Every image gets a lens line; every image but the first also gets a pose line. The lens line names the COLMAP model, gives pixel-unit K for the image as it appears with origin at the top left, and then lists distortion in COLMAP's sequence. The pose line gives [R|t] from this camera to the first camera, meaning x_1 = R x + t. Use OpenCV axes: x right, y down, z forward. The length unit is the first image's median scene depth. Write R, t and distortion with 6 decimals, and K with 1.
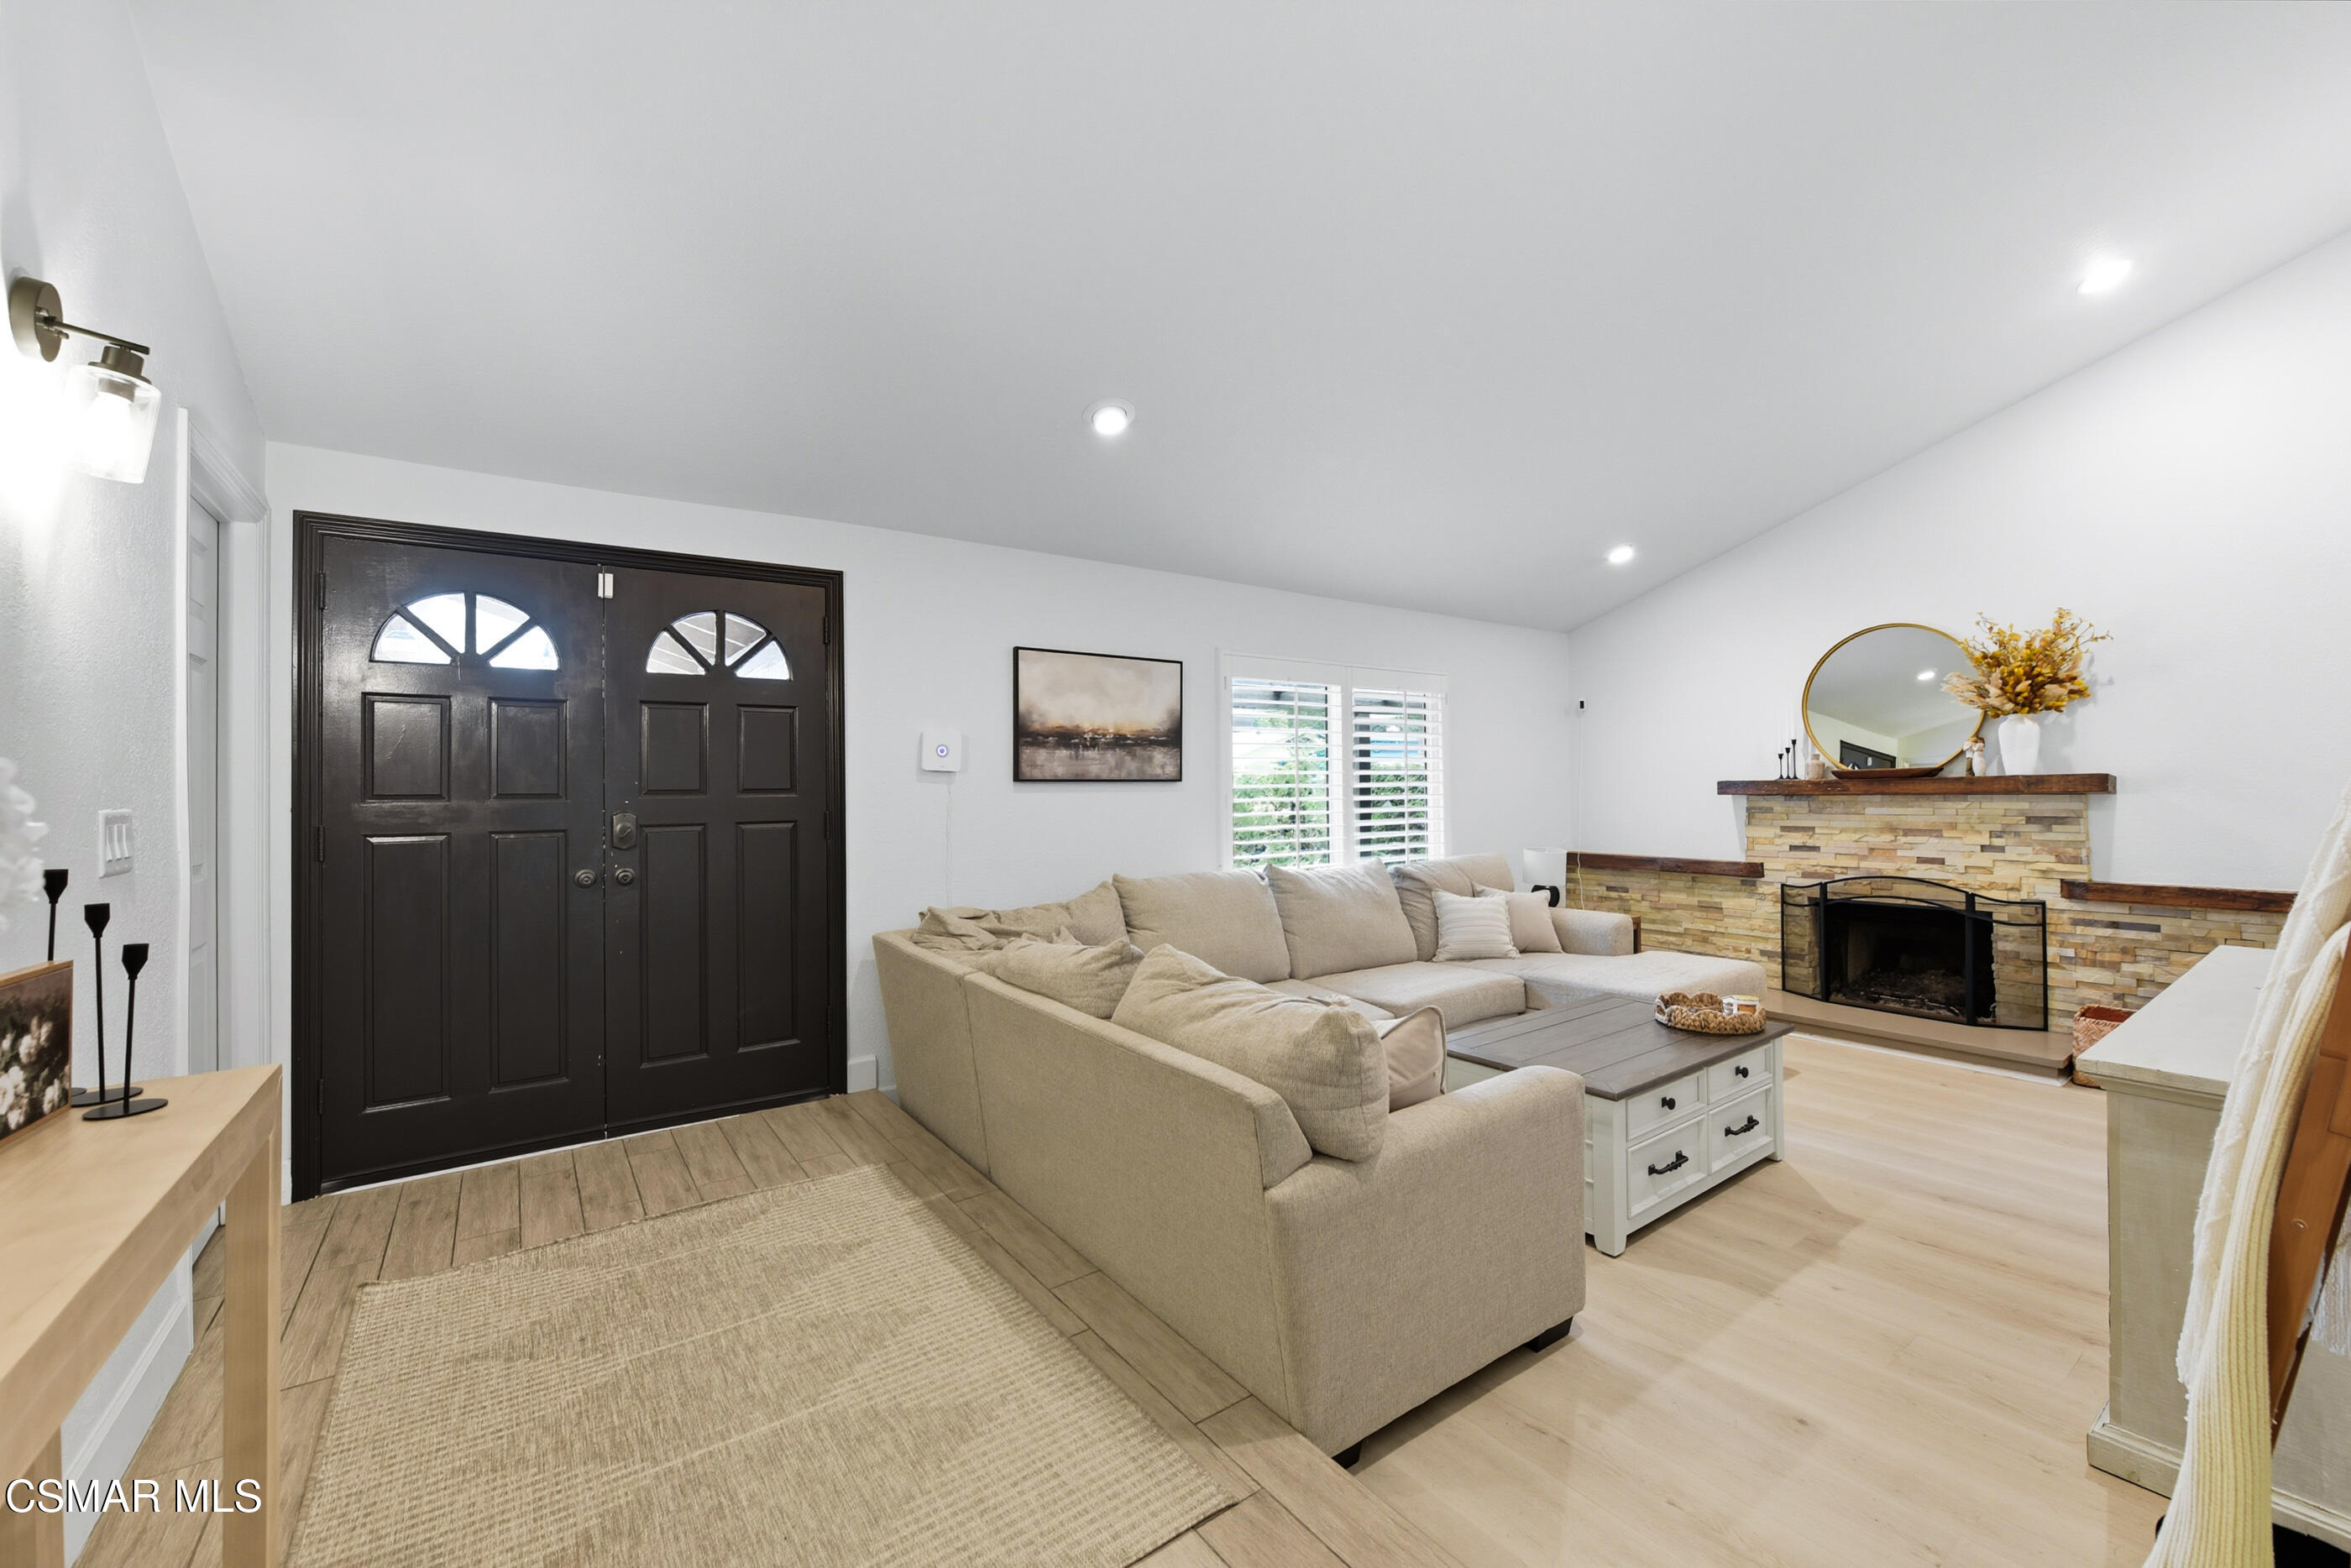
lens RADIAL K [[919.8, 0, 1186.5], [0, 919.8, 773.2], [0, 0, 1]] dist [-0.011041, -0.000306]
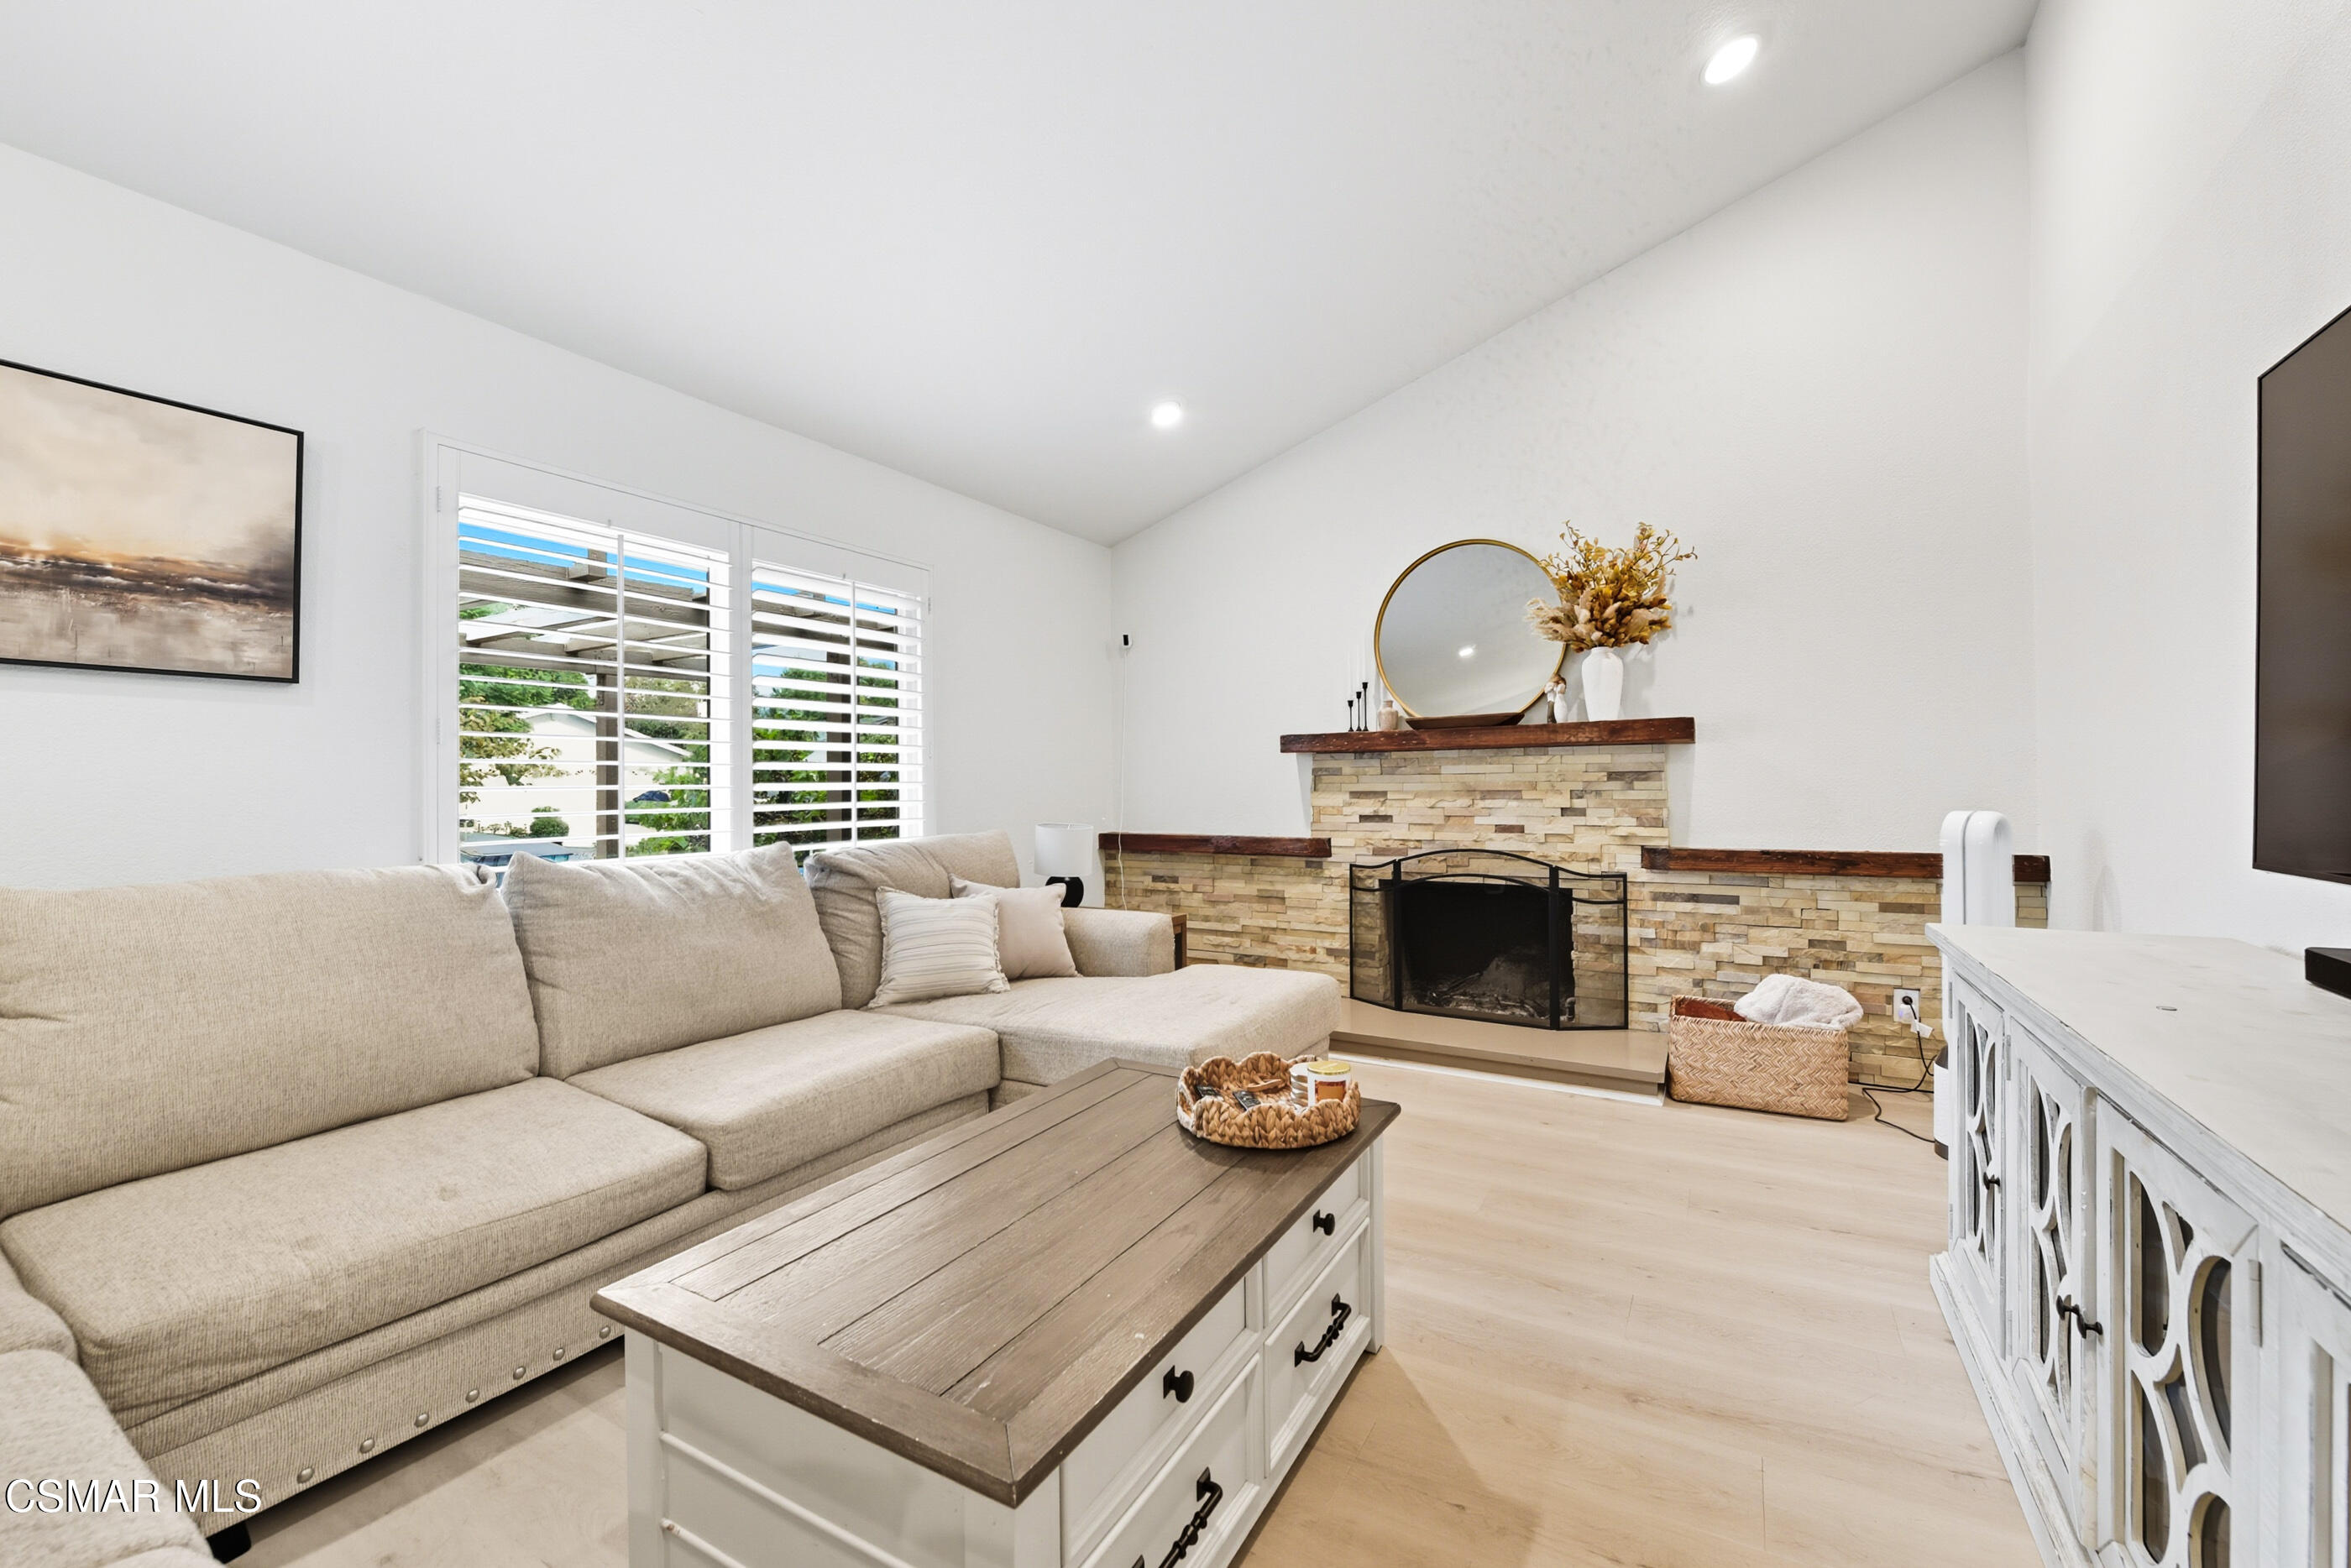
lens RADIAL K [[962.4, 0, 1169.7], [0, 962.4, 779.3], [0, 0, 1]] dist [-0.011926, -0.001158]
pose [[0.915809, 0.003636, 0.401598, 0.209503], [-0.007260, 0.999946, 0.007502, 0.051541], [-0.401549, -0.009786, 0.915785, 0.366481]]
